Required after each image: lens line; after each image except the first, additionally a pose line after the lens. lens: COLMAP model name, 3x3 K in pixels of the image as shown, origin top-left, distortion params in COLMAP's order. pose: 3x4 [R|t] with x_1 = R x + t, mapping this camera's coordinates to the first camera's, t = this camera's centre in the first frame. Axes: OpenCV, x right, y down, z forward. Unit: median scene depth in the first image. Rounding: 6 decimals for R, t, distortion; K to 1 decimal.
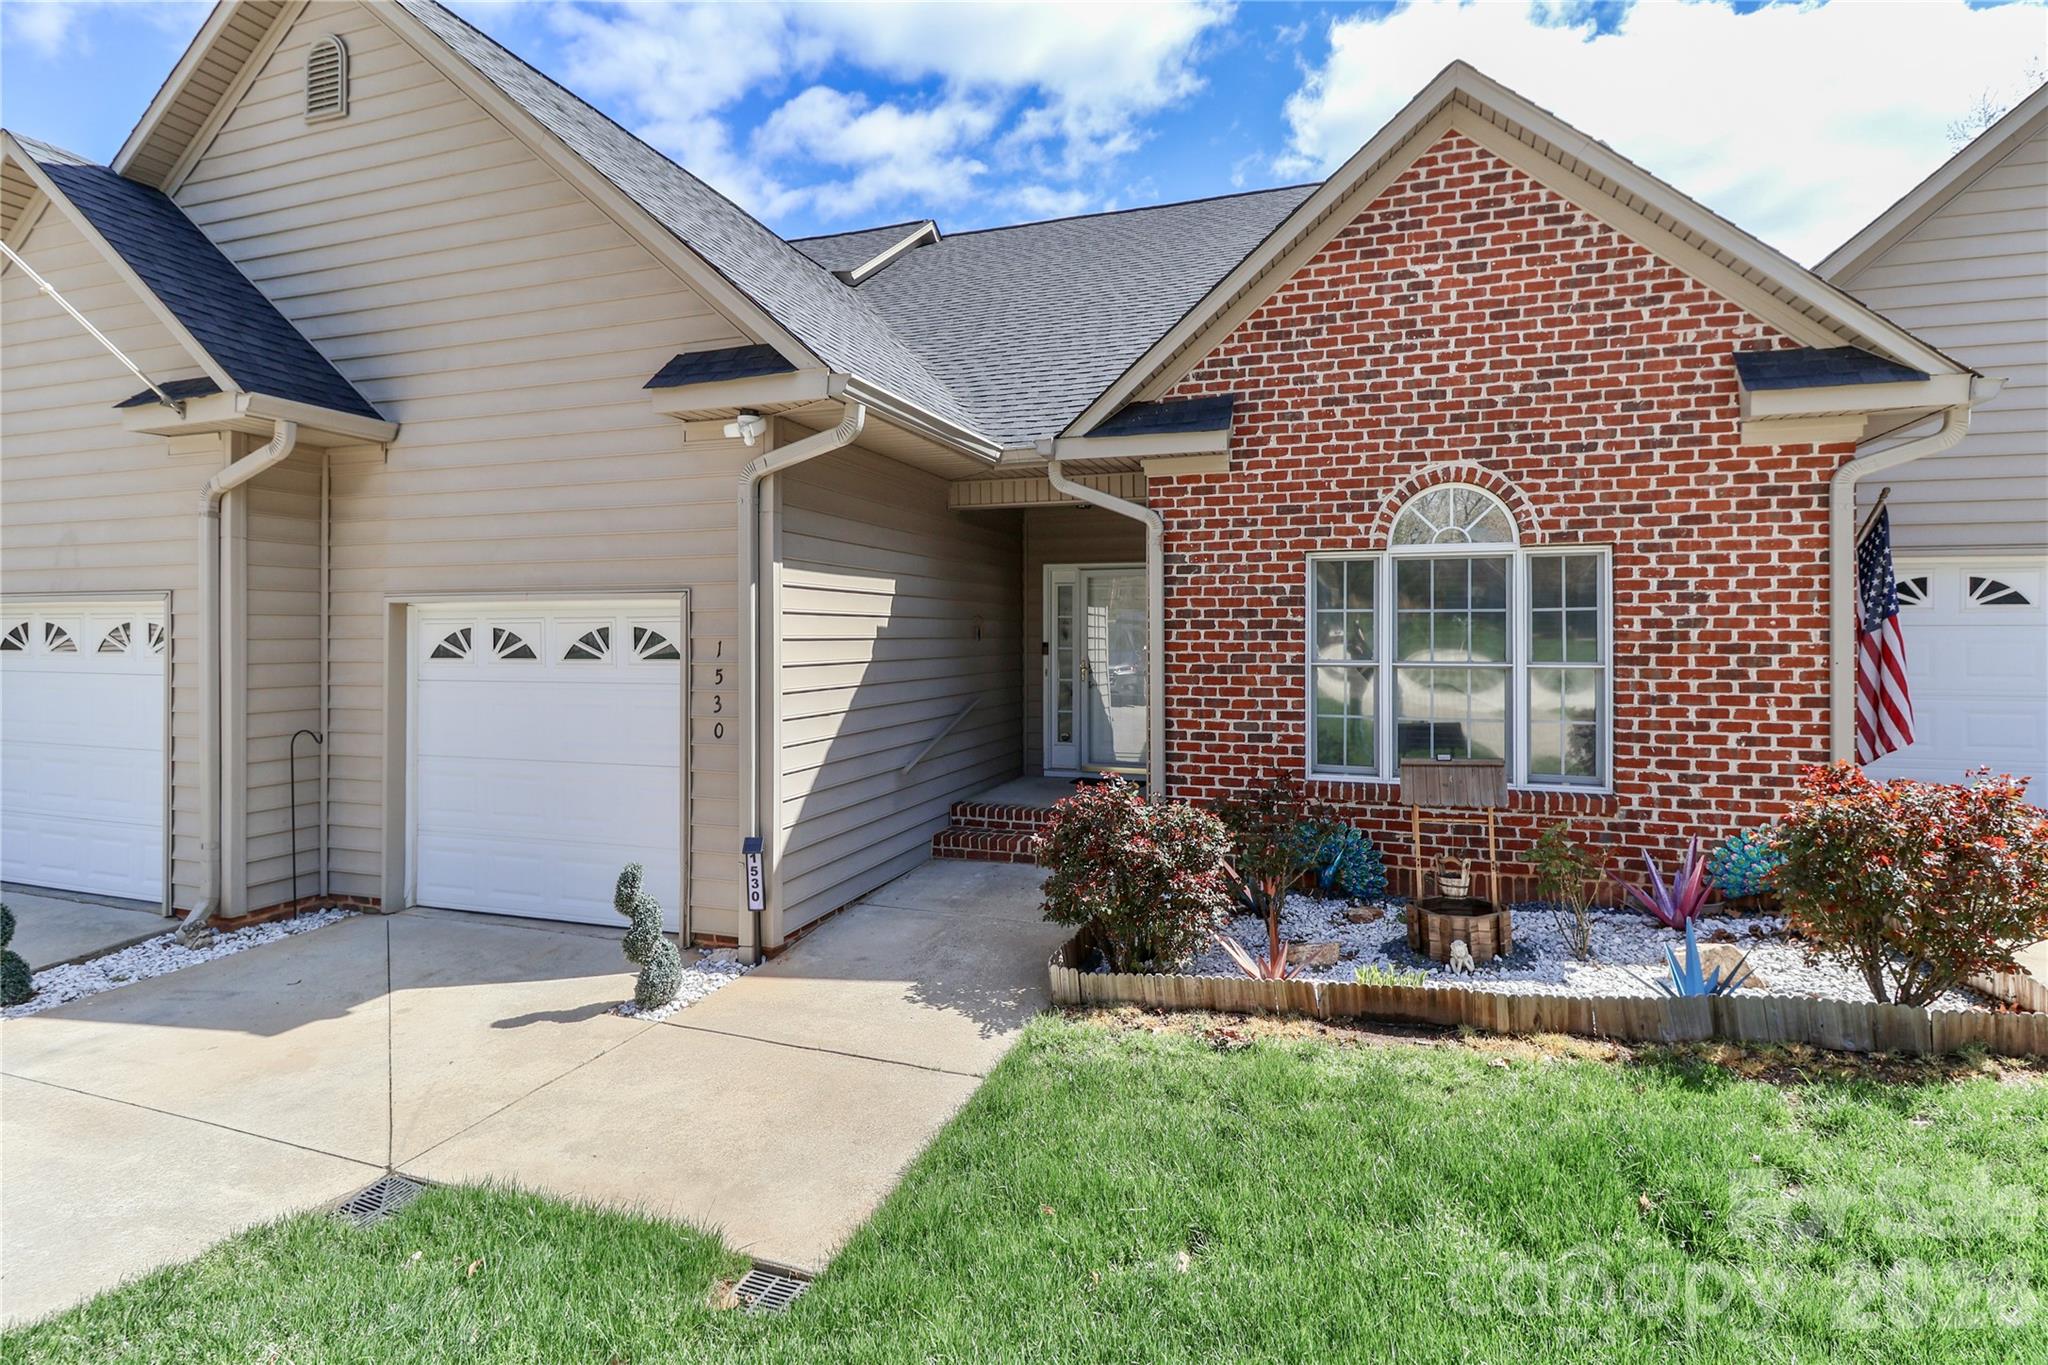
lens RADIAL K [[950.5, 0, 1039.0], [0, 950.5, 663.2], [0, 0, 1]] dist [0.000435, -0.013072]
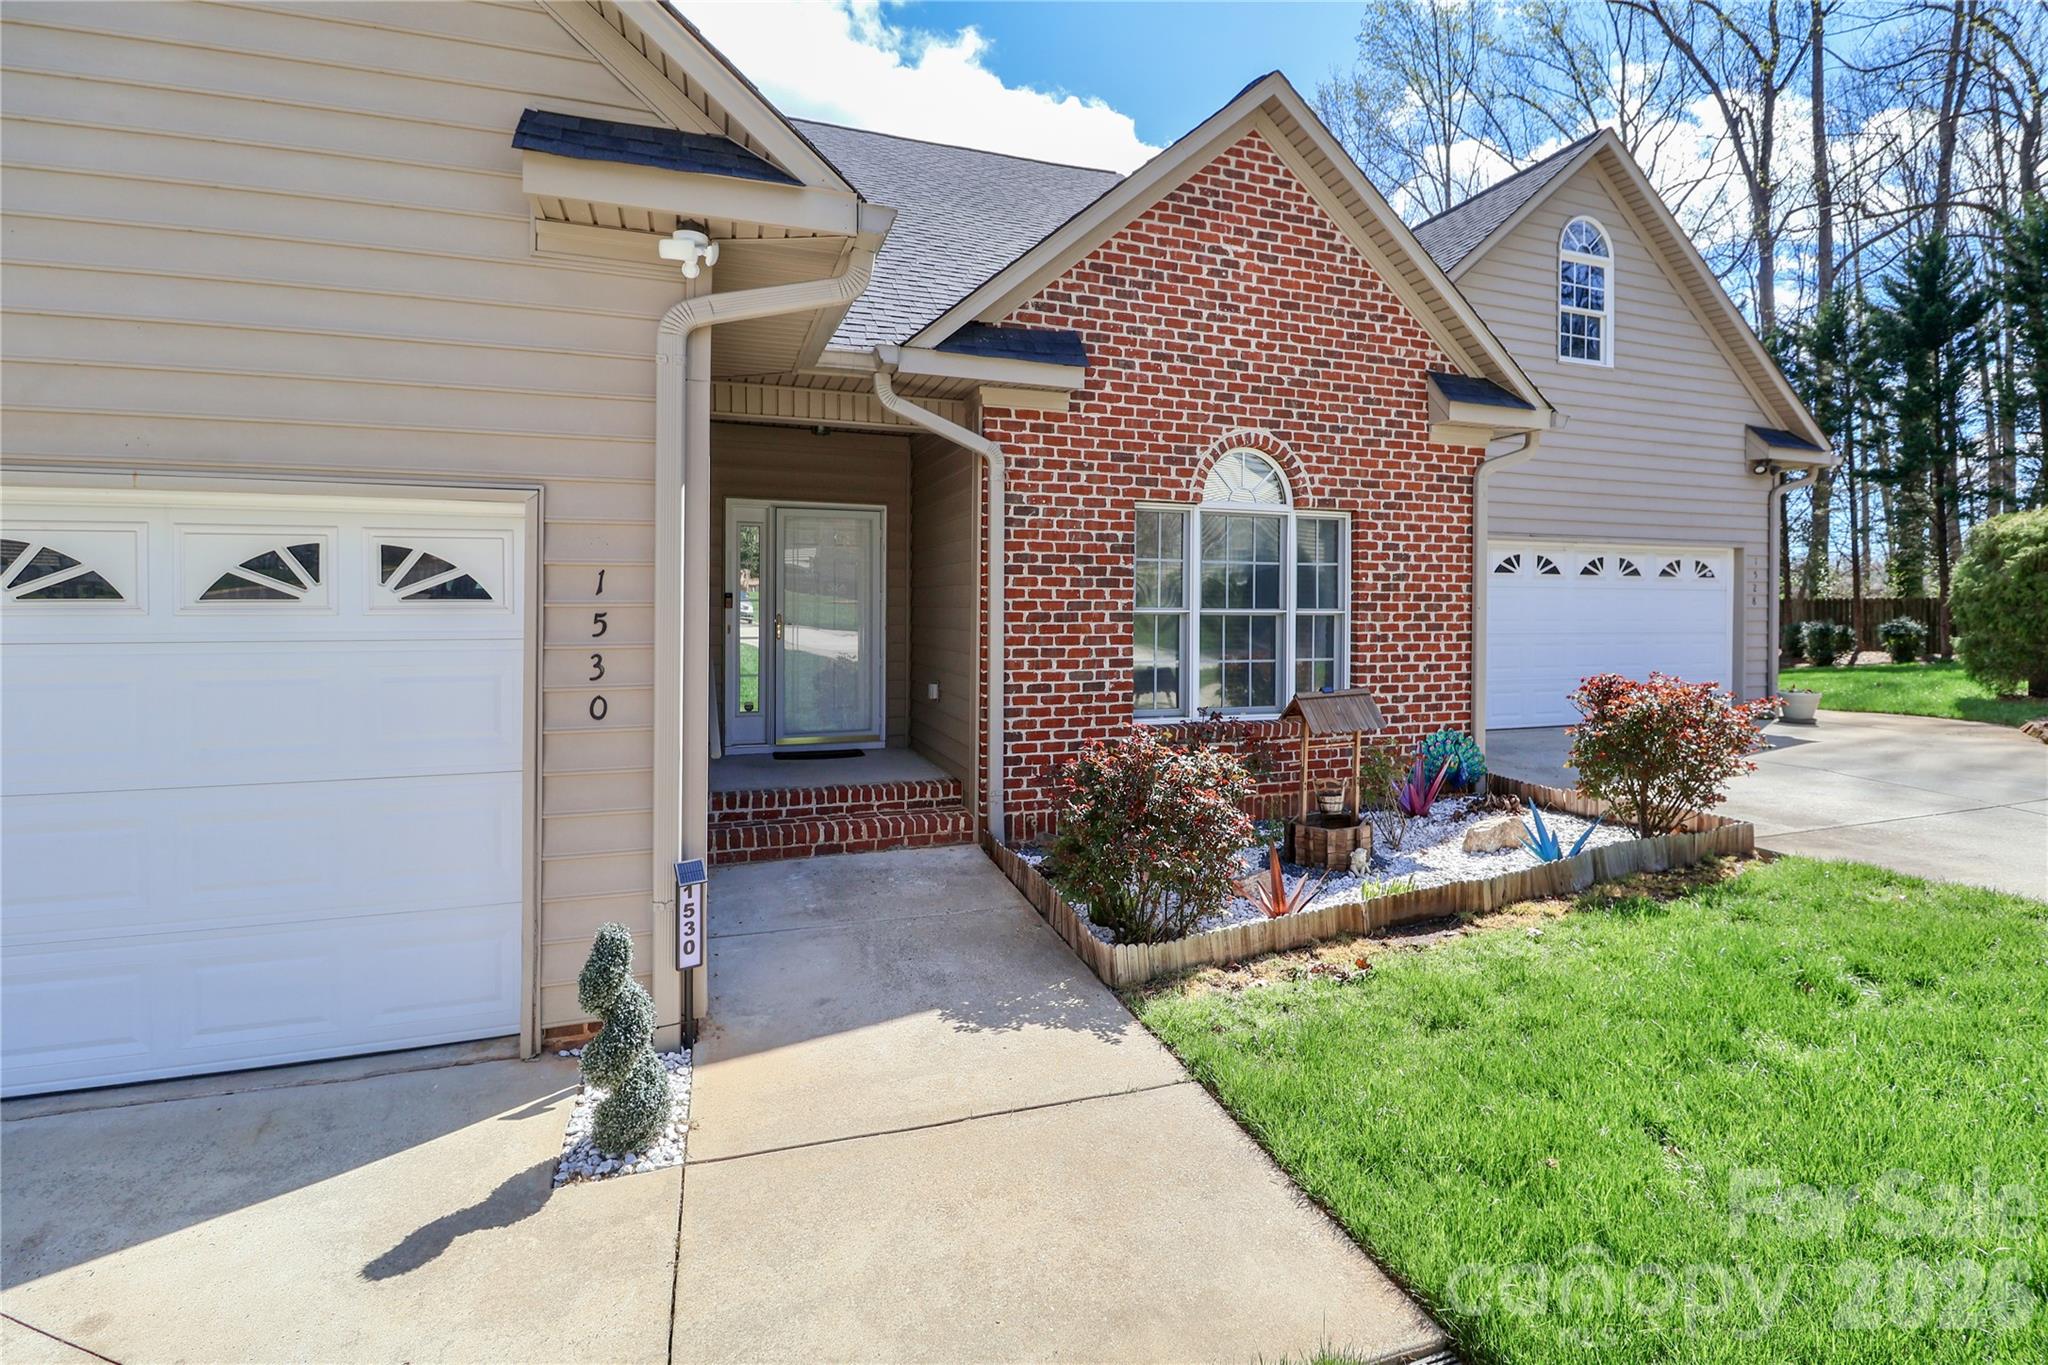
lens RADIAL K [[955.5, 0, 1029.3], [0, 955.5, 643.8], [0, 0, 1]] dist [-0.028081, -0.000349]
pose [[0.782687, -0.019985, 0.622095, -0.471364], [0.013495, 0.999794, 0.015139, 0.019813], [-0.622269, -0.003454, 0.782796, 0.289270]]
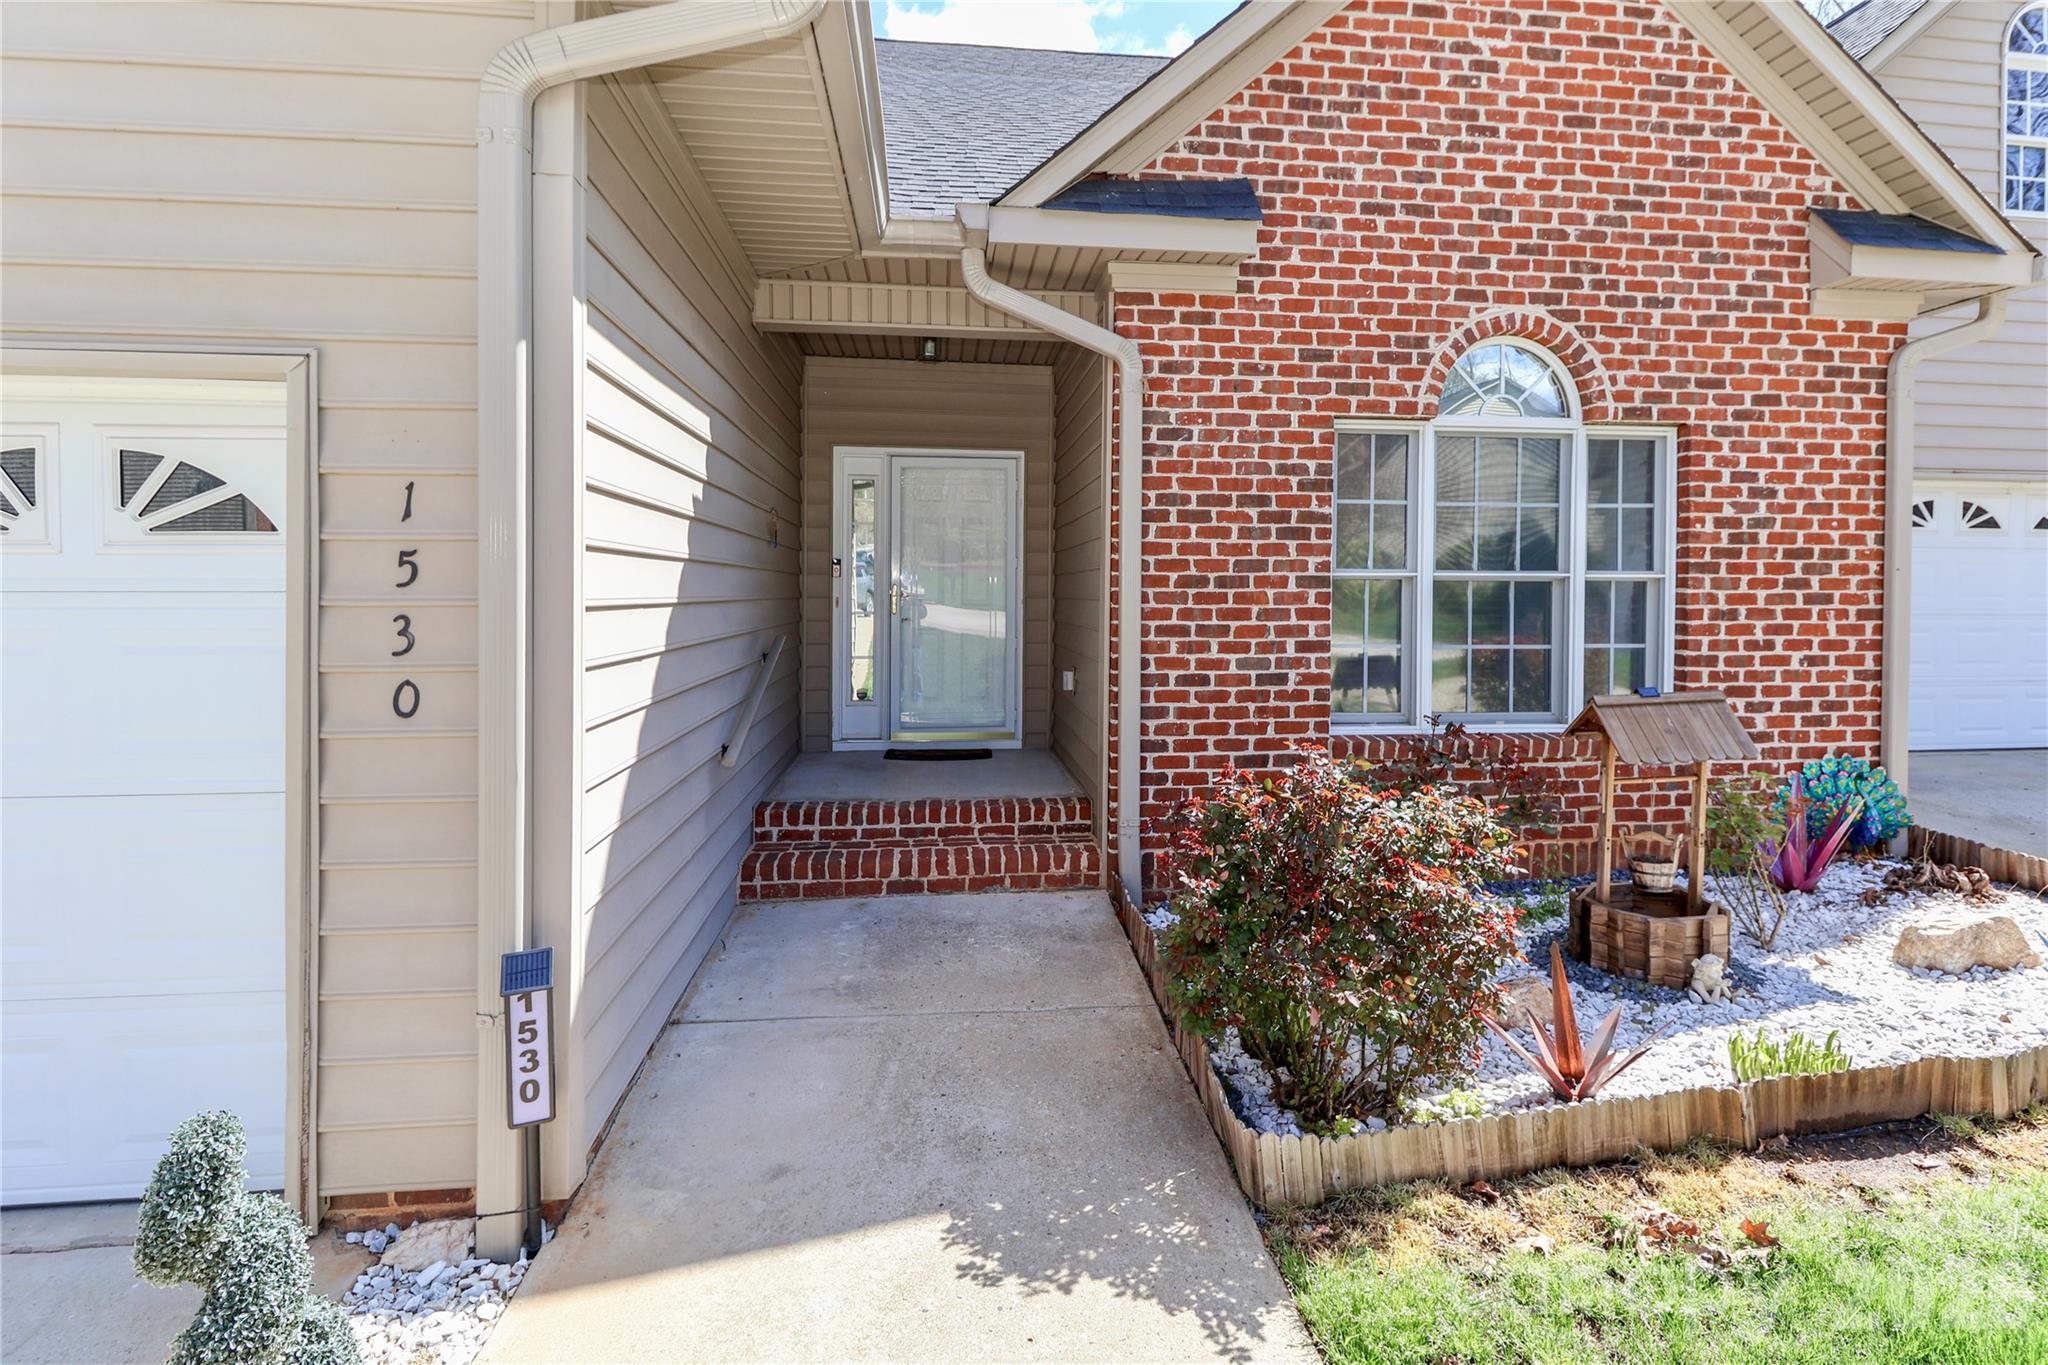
lens RADIAL K [[948.6, 0, 1027.8], [0, 948.6, 622.7], [0, 0, 1]] dist [0.011194, -0.014726]
pose [[0.907277, -0.009410, 0.420428, -0.245591], [0.008405, 0.999956, 0.004243, 0.035034], [-0.420449, -0.000316, 0.907316, 0.475421]]
